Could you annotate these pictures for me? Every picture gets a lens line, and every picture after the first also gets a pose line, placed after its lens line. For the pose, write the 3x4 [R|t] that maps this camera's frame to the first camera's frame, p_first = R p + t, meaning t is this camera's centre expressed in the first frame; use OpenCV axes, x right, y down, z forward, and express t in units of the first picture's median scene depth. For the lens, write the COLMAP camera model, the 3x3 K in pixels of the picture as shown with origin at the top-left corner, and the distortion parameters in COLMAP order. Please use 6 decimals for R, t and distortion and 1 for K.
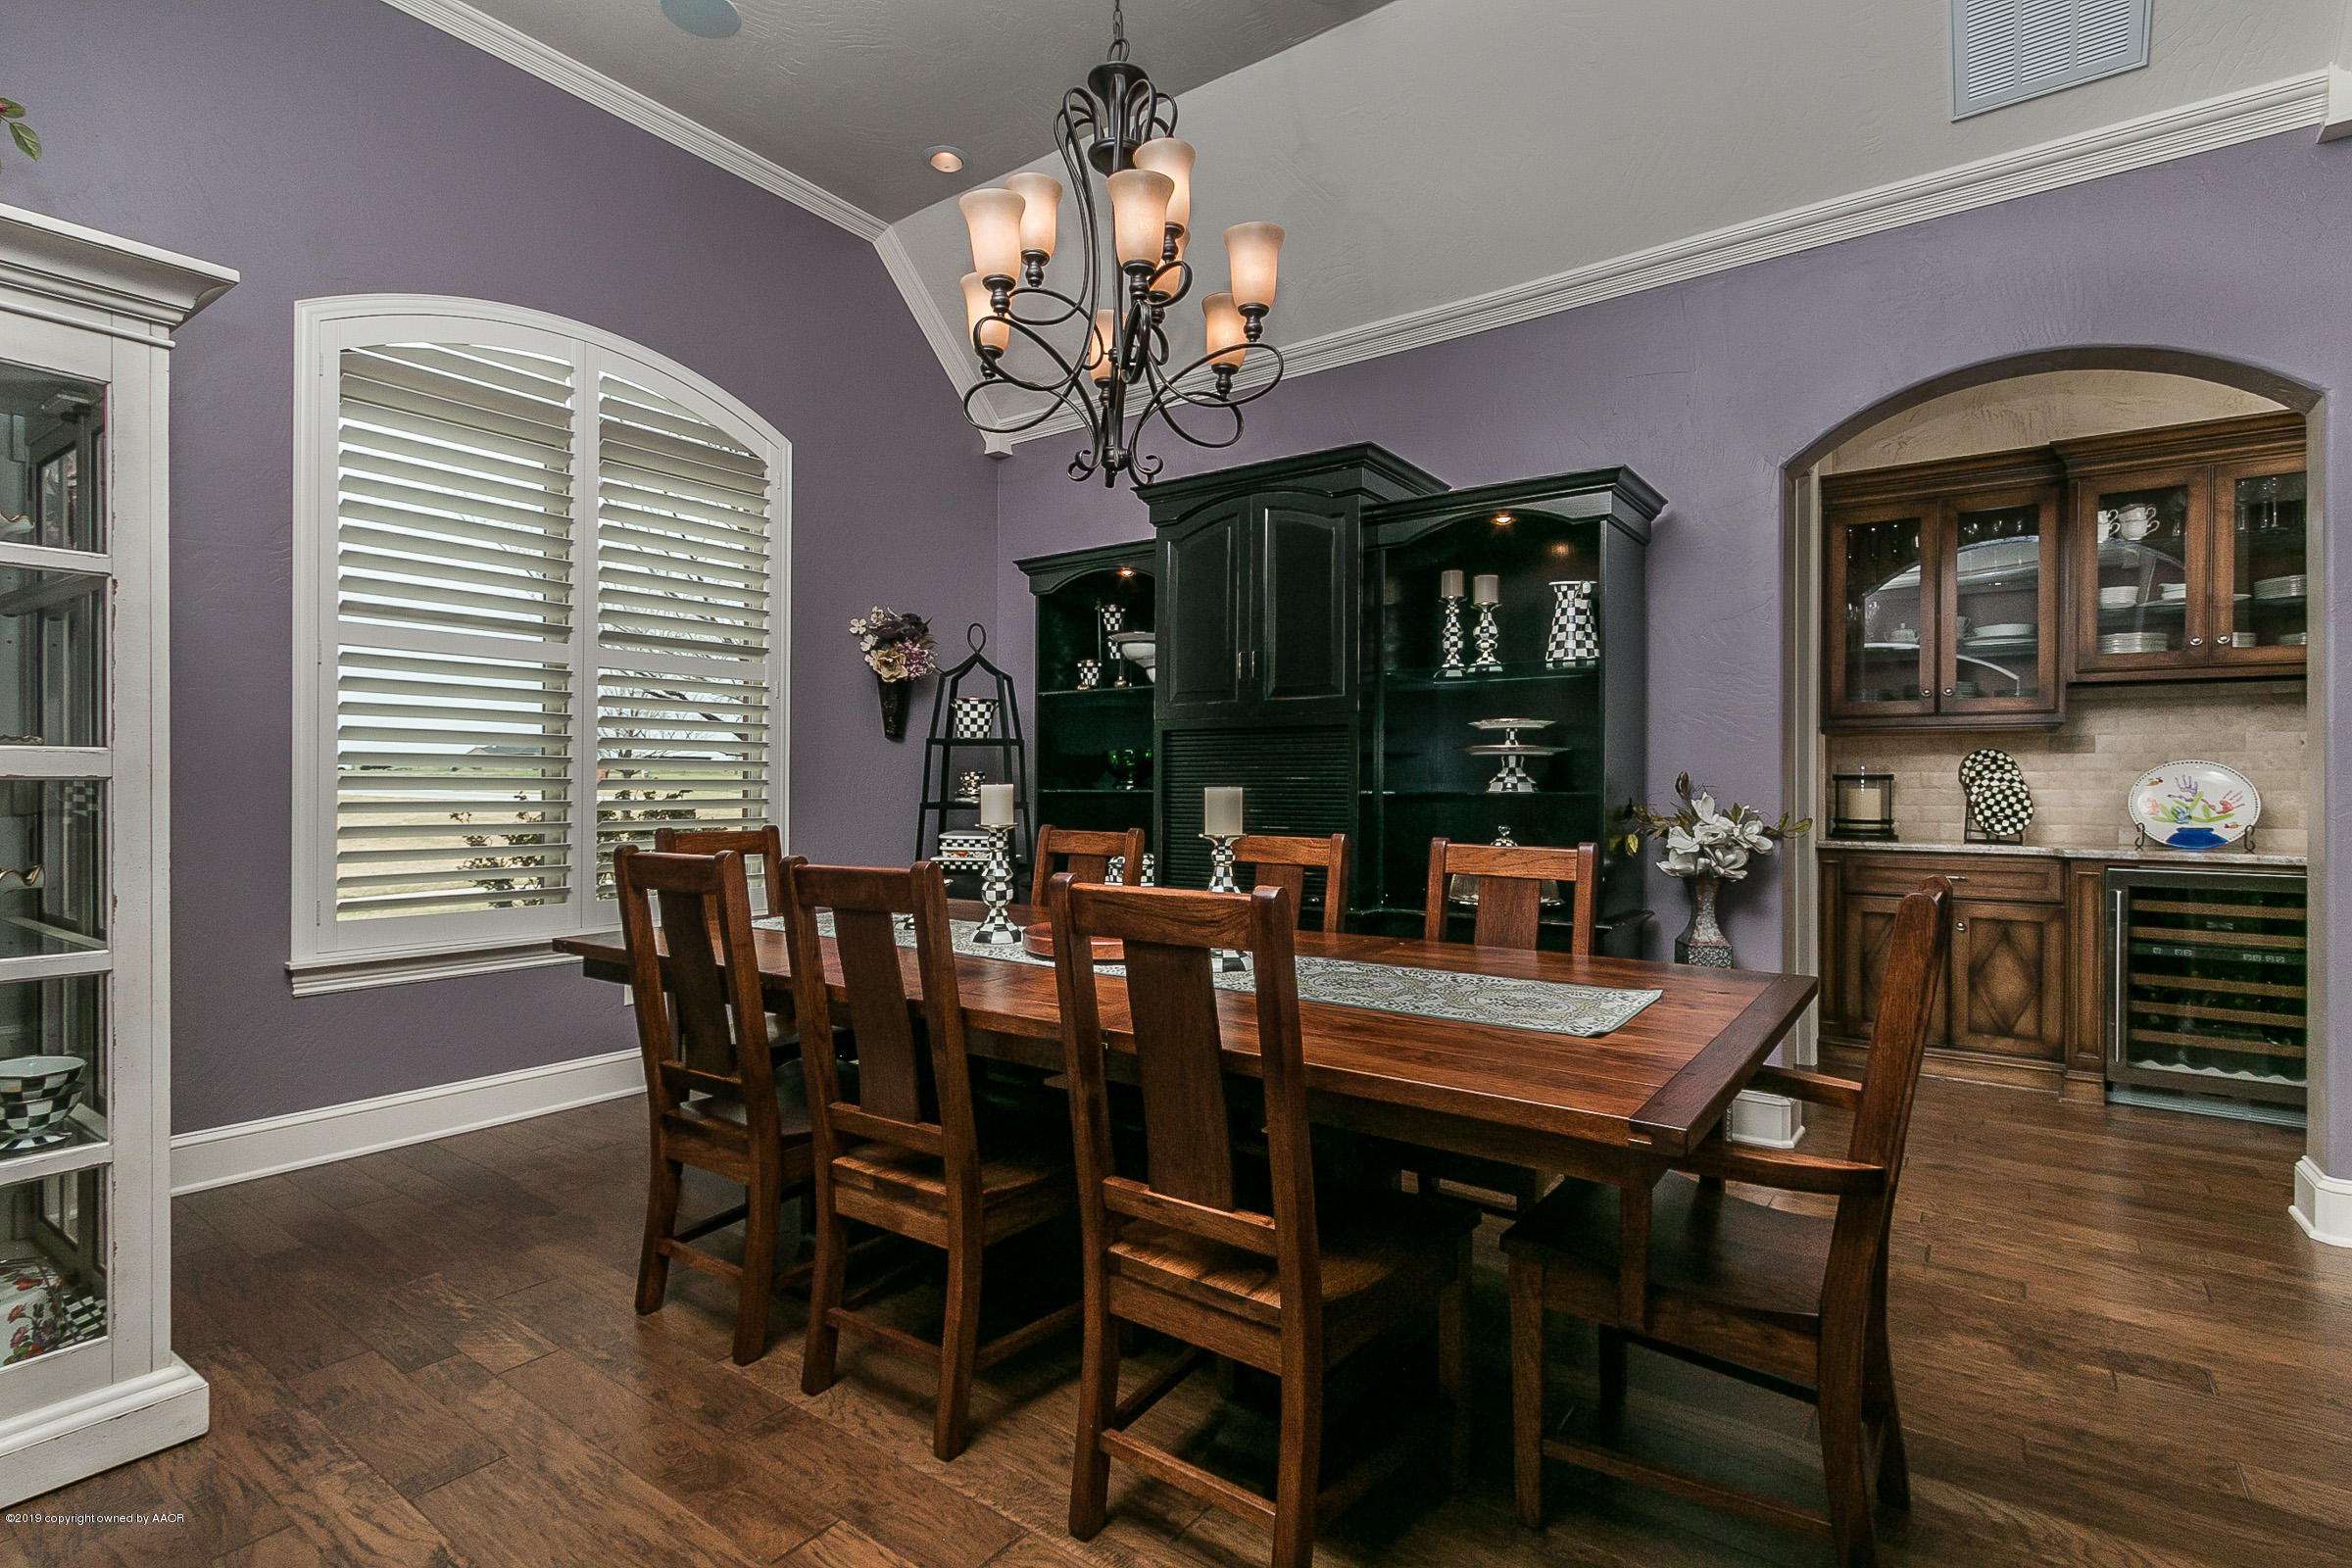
lens RADIAL K [[1126.0, 0, 1173.6], [0, 1126.0, 784.8], [0, 0, 1]] dist [-0.001118, -0.000002]
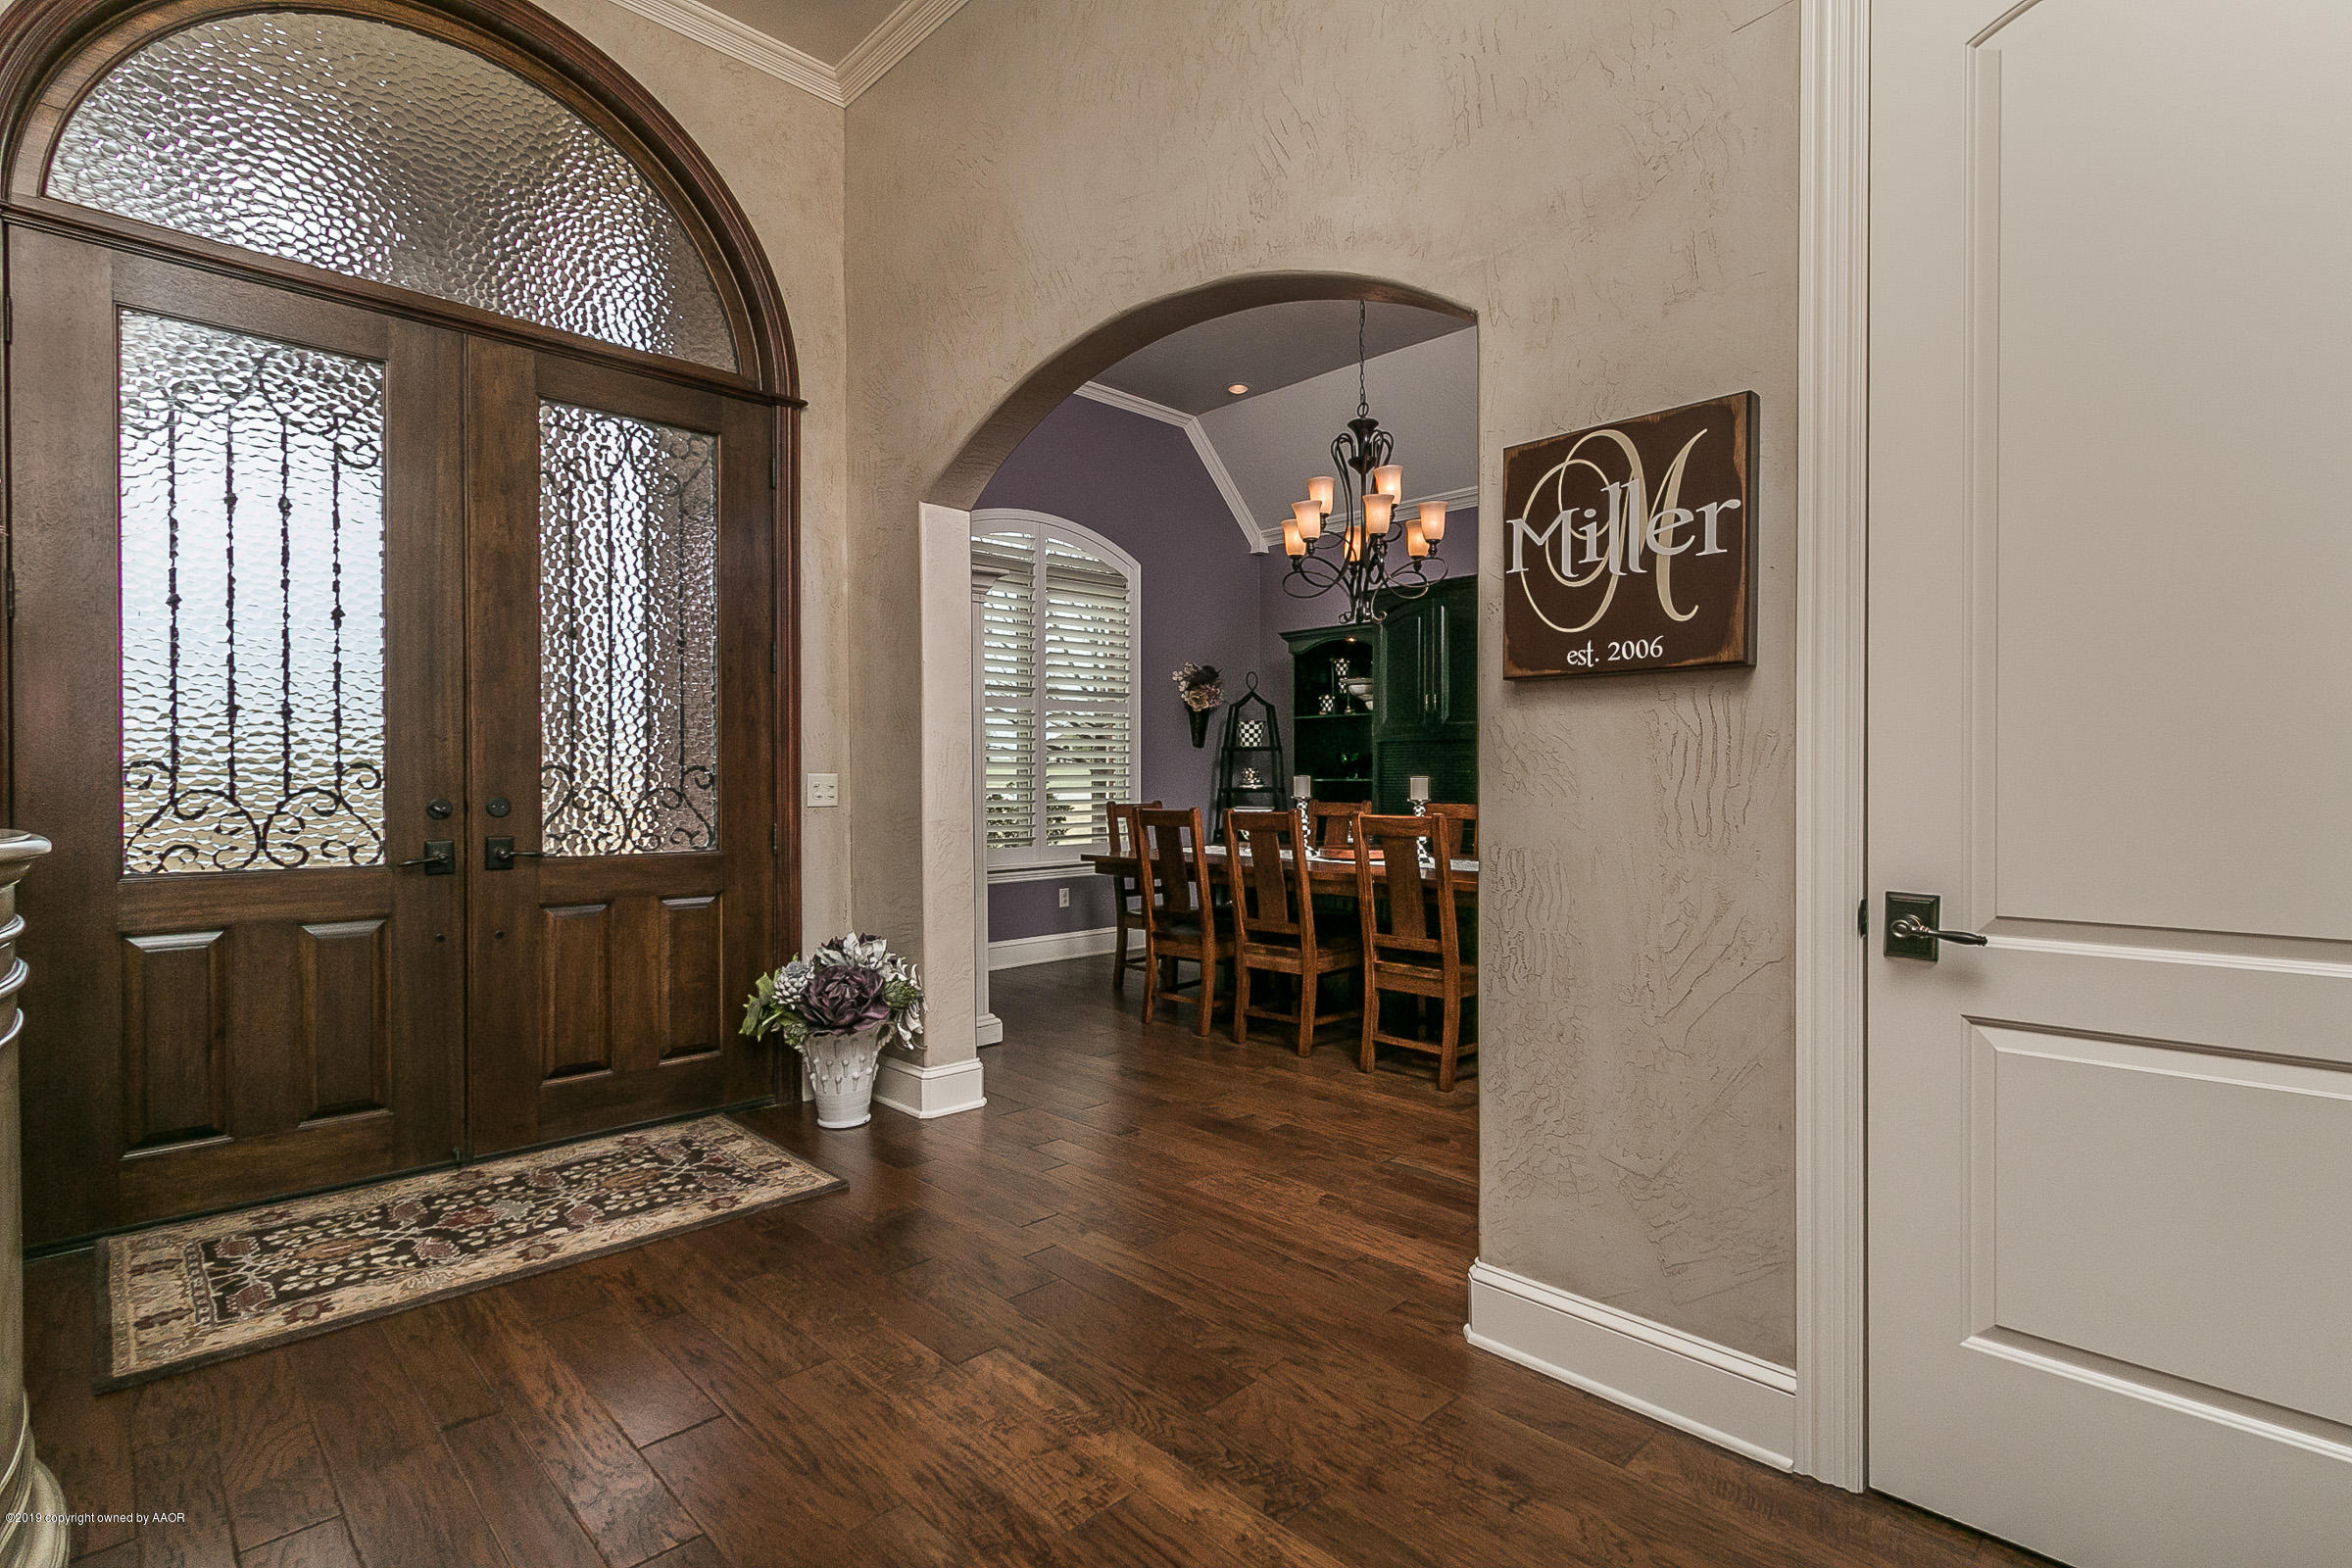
lens RADIAL K [[1126.0, 0, 1190.7], [0, 1126.0, 768.0], [0, 0, 1]] dist [-0.001118, -0.000002]
pose [[0.989316, -0.007734, -0.145581, -0.037519], [0.006617, 0.999945, -0.008150, 0.000274], [0.145636, 0.007100, 0.989313, -0.583389]]
